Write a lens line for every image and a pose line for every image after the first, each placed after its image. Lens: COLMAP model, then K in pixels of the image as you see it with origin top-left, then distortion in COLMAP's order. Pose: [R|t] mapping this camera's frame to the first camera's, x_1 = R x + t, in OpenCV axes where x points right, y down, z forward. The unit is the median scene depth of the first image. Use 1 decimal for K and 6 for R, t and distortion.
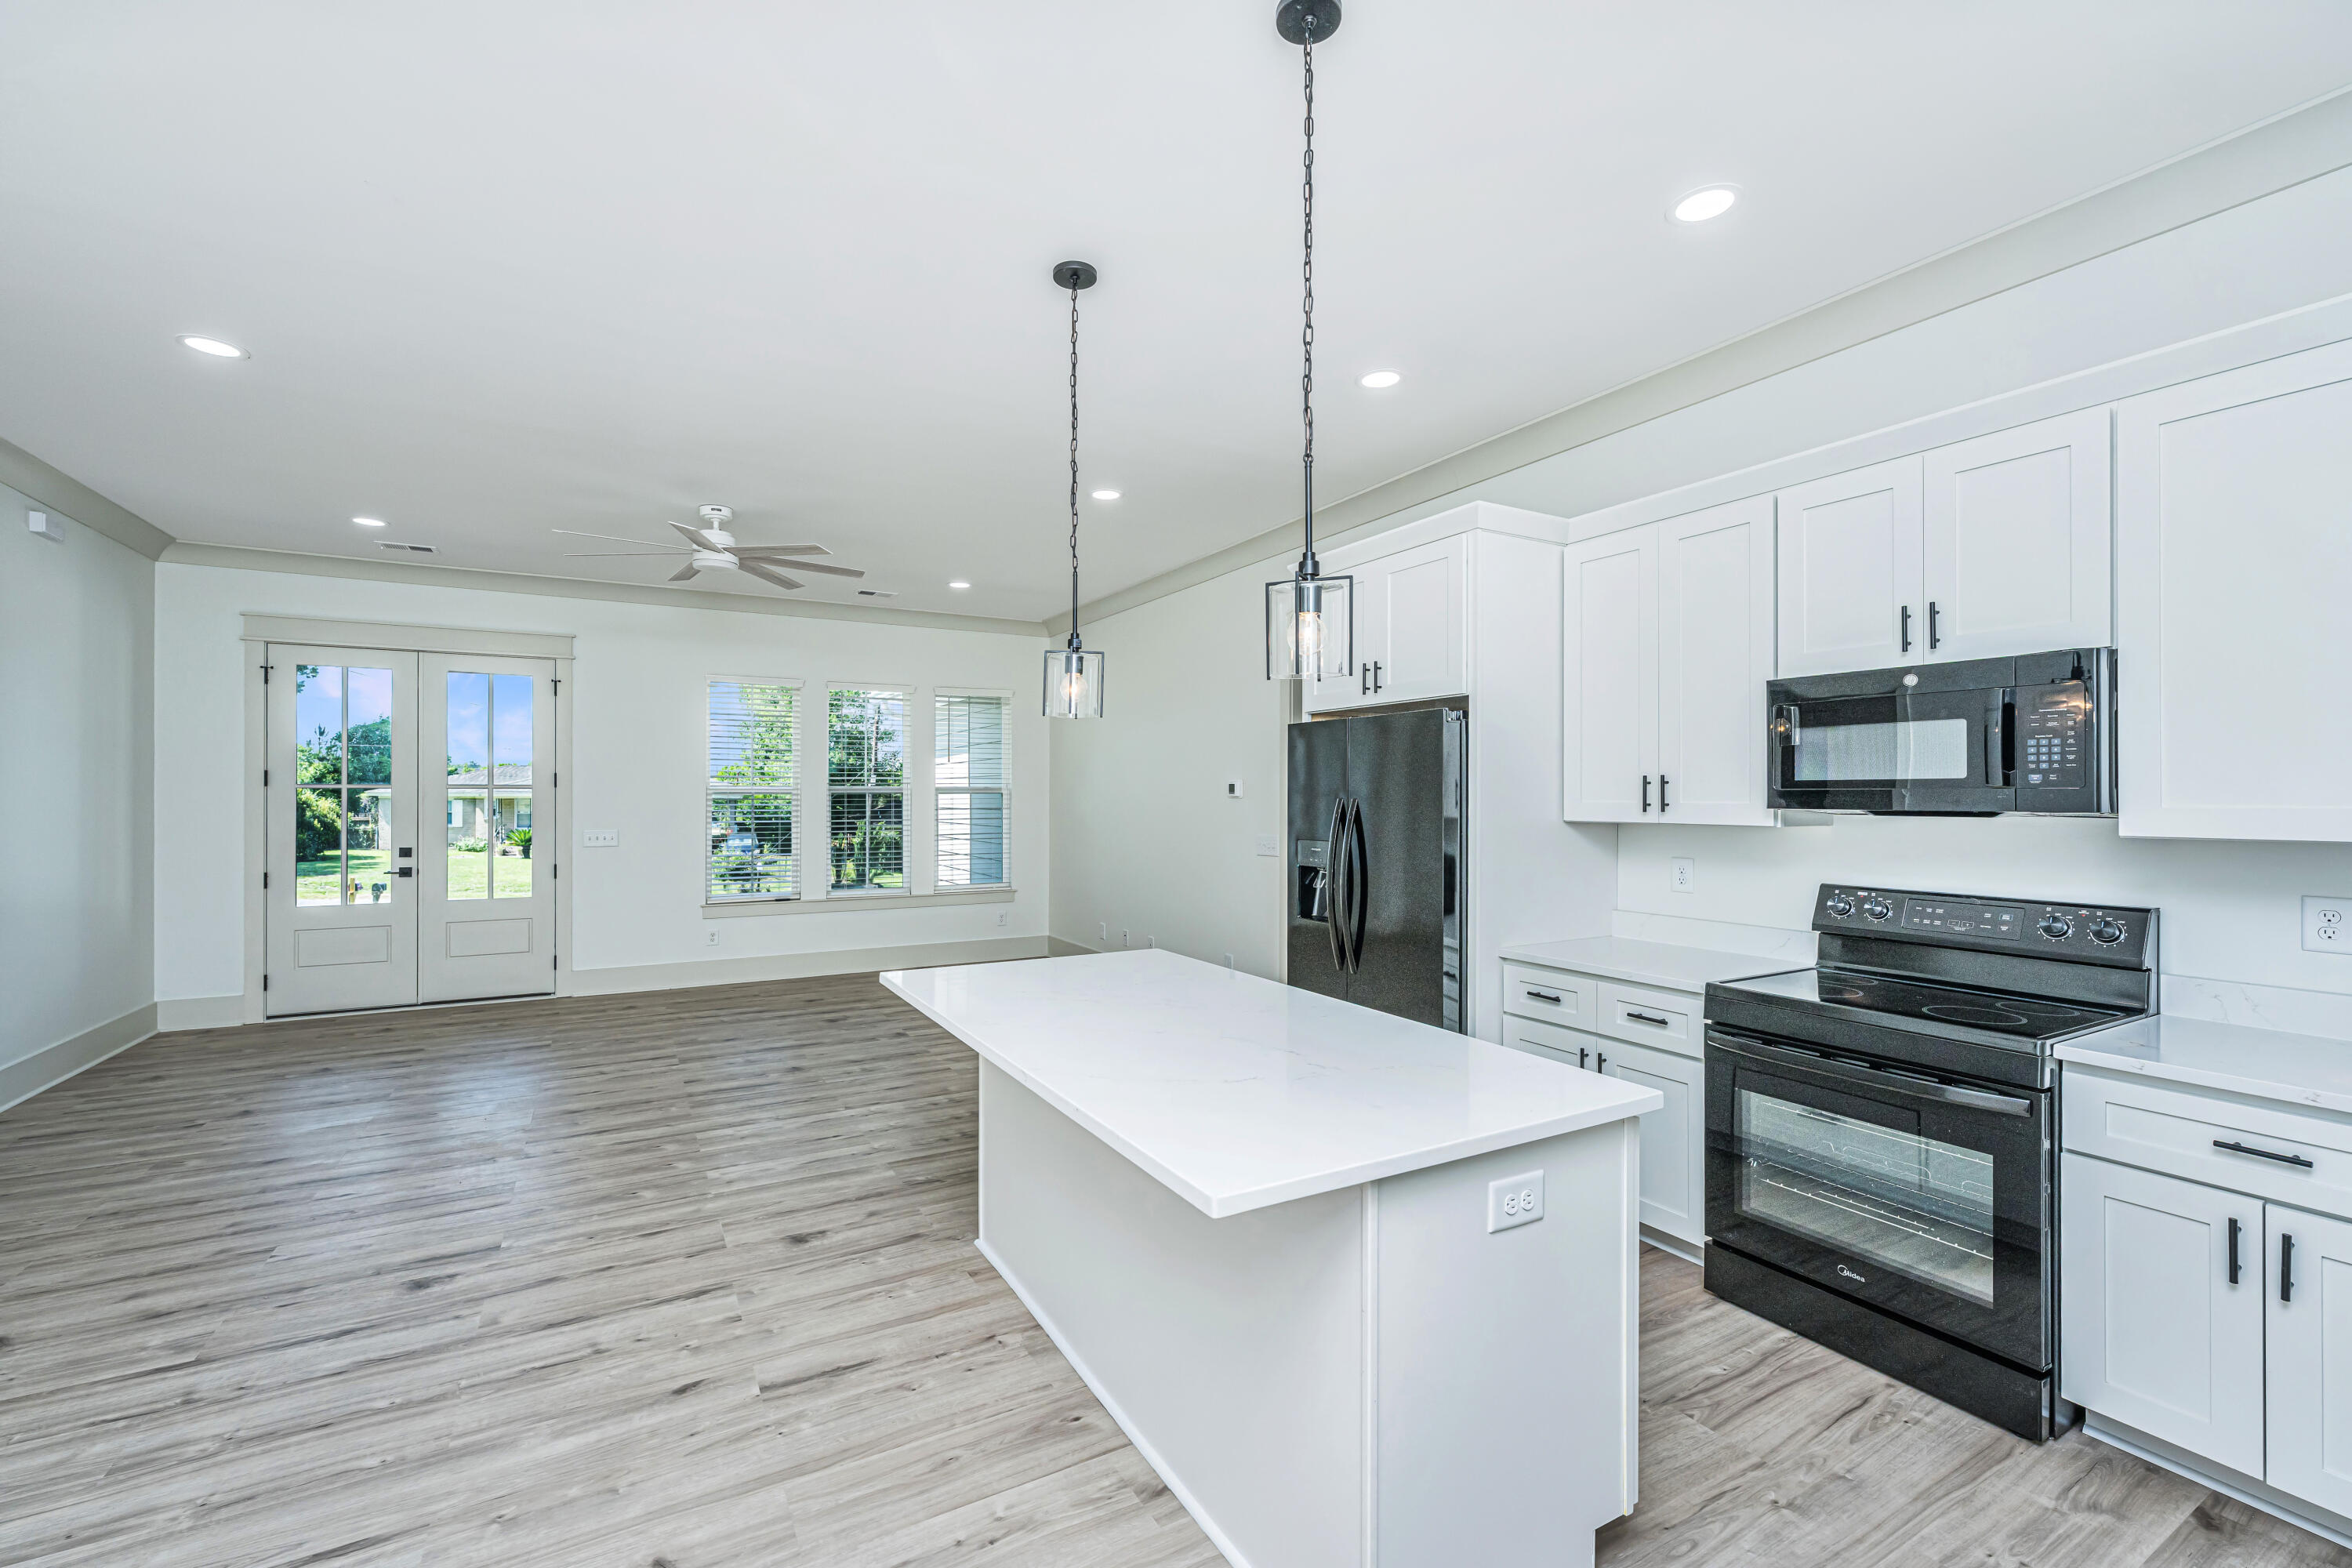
lens RADIAL K [[956.2, 0, 1124.1], [0, 956.2, 791.8], [0, 0, 1]] dist [-0.000564, 0.000582]
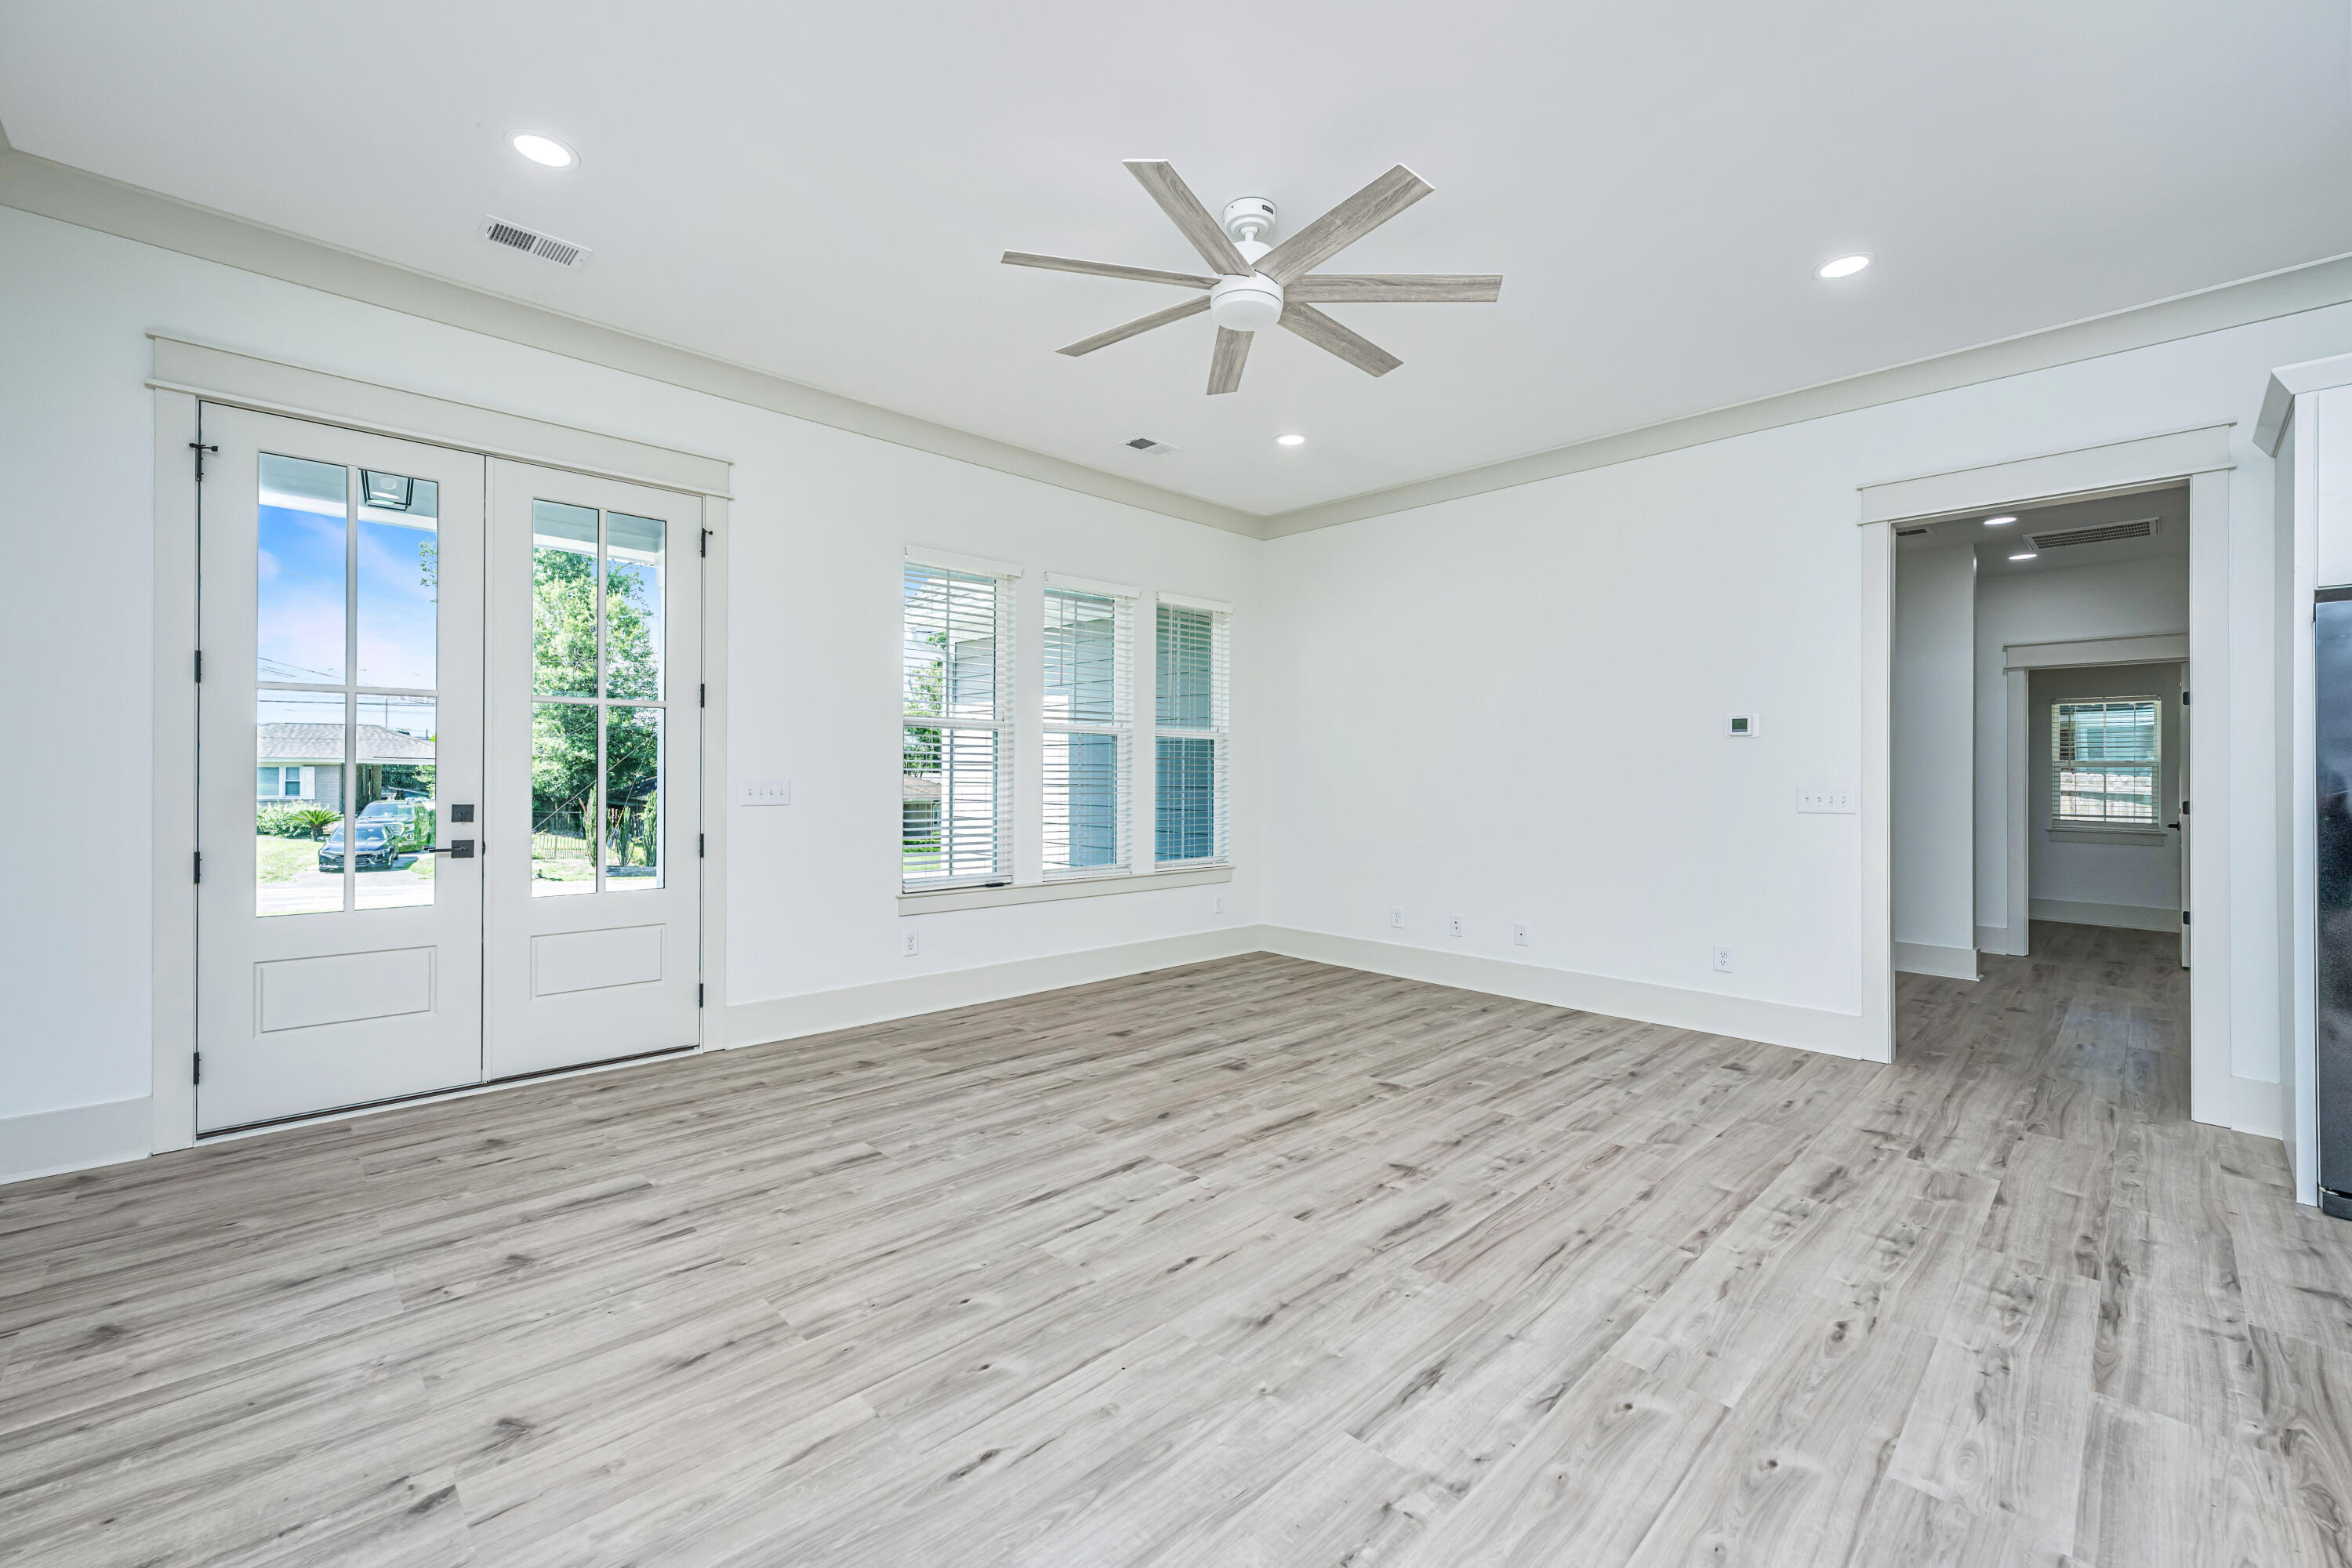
lens RADIAL K [[956.2, 0, 1102.3], [0, 956.2, 772.8], [0, 0, 1]] dist [-0.000564, 0.000582]
pose [[0.969702, 0.008769, 0.244131, -0.873540], [-0.009574, 0.999952, 0.002114, 0.058240], [-0.244101, -0.004388, 0.969740, 0.612832]]
